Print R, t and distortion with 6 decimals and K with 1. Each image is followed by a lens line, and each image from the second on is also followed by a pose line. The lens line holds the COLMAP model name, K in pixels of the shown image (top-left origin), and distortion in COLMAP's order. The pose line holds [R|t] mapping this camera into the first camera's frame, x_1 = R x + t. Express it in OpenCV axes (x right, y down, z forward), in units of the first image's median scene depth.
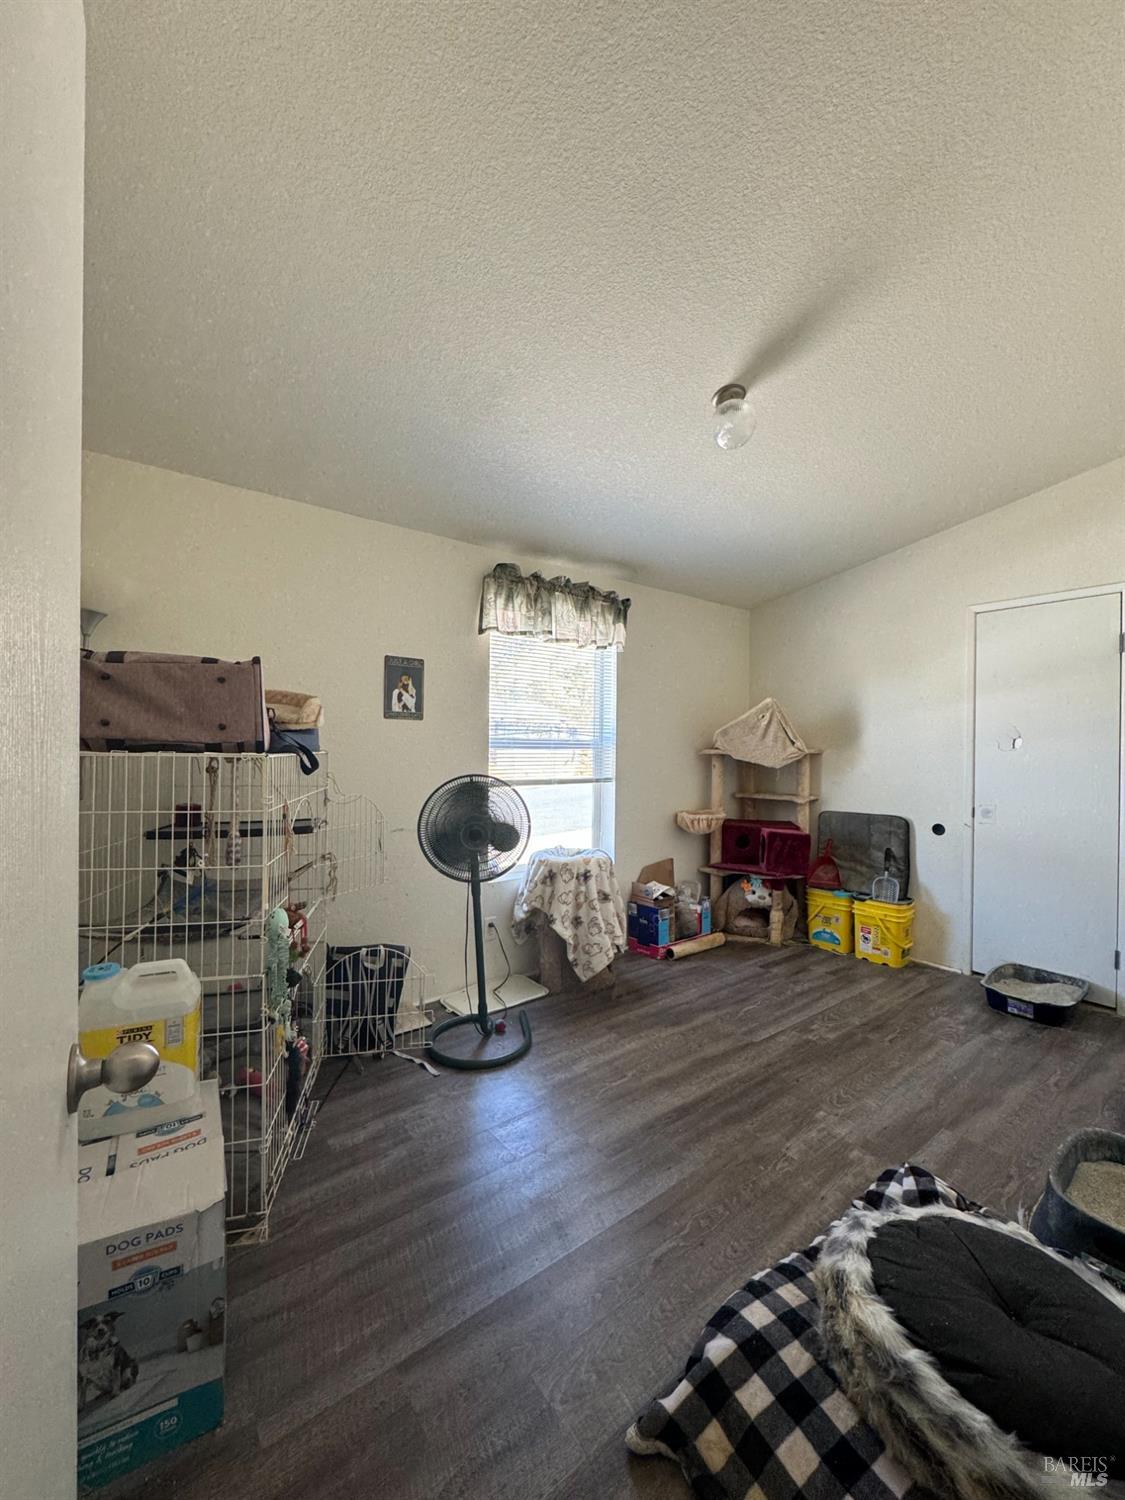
lens RADIAL K [[603.4, 0, 562.8], [0, 603.4, 751.9], [0, 0, 1]] dist [-0.002285, 0.000507]
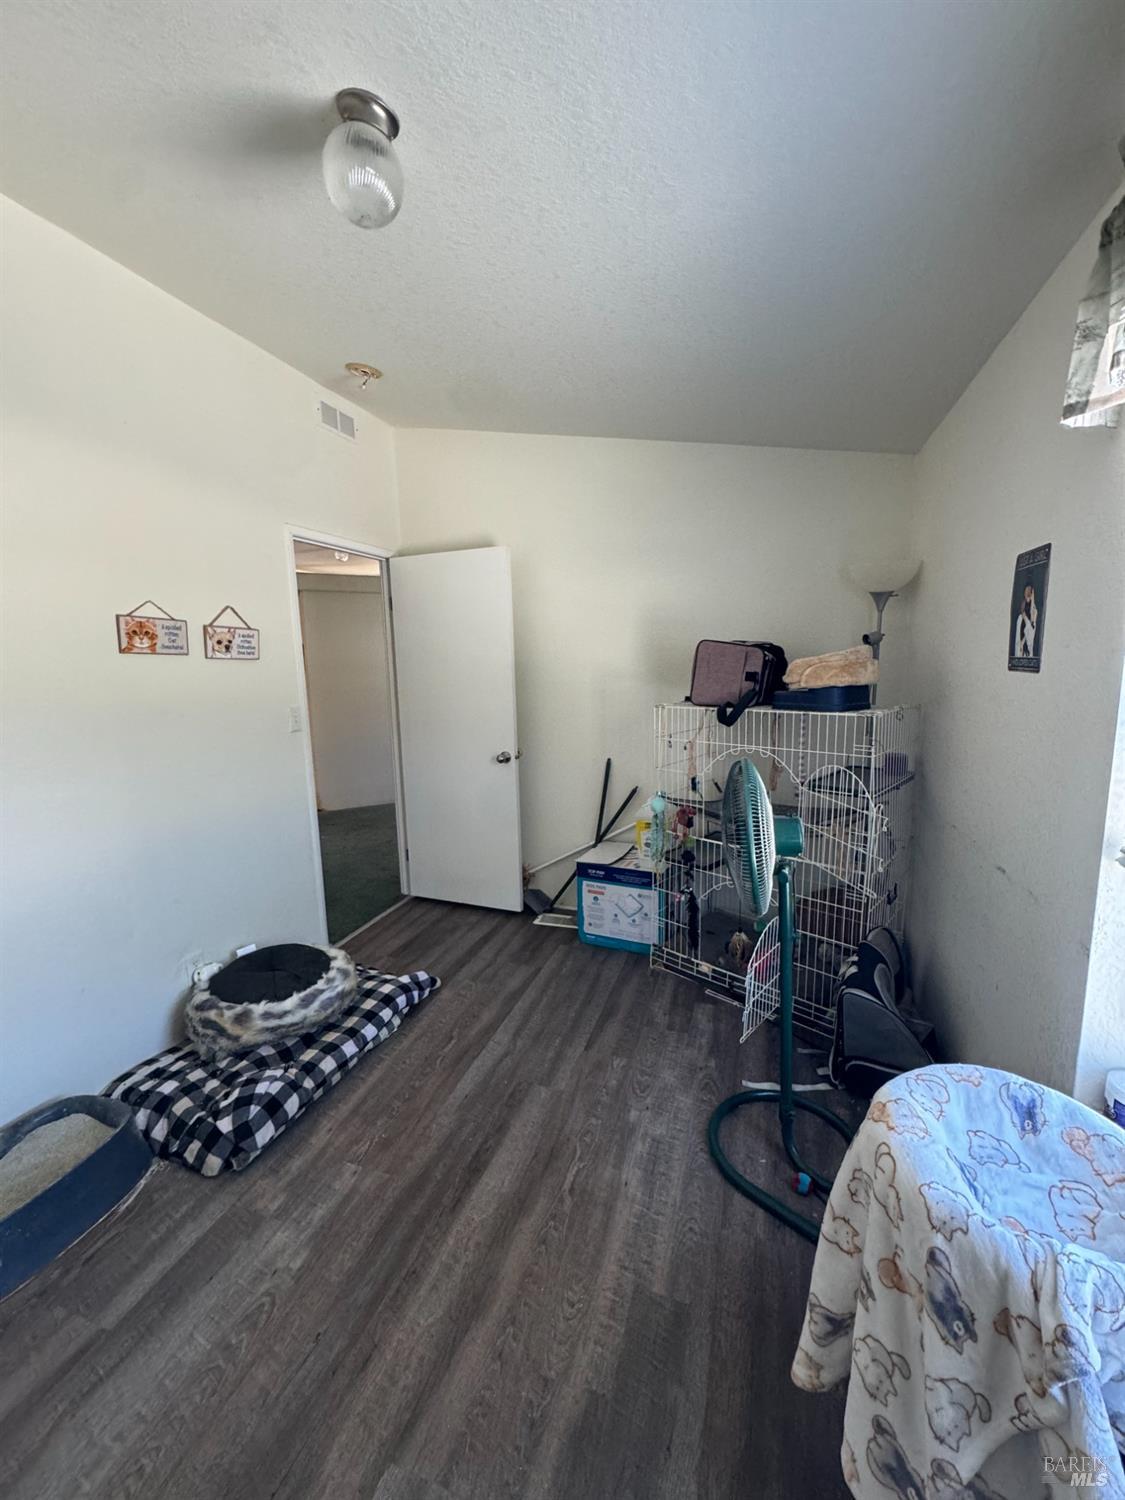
lens RADIAL K [[603.4, 0, 563.4], [0, 603.4, 746.4], [0, 0, 1]] dist [-0.002285, 0.000507]
pose [[-0.832364, 0.091458, -0.546632, 0.449574], [0.011075, 0.988838, 0.148580, -0.089326], [0.554119, 0.117619, -0.824086, 1.513709]]
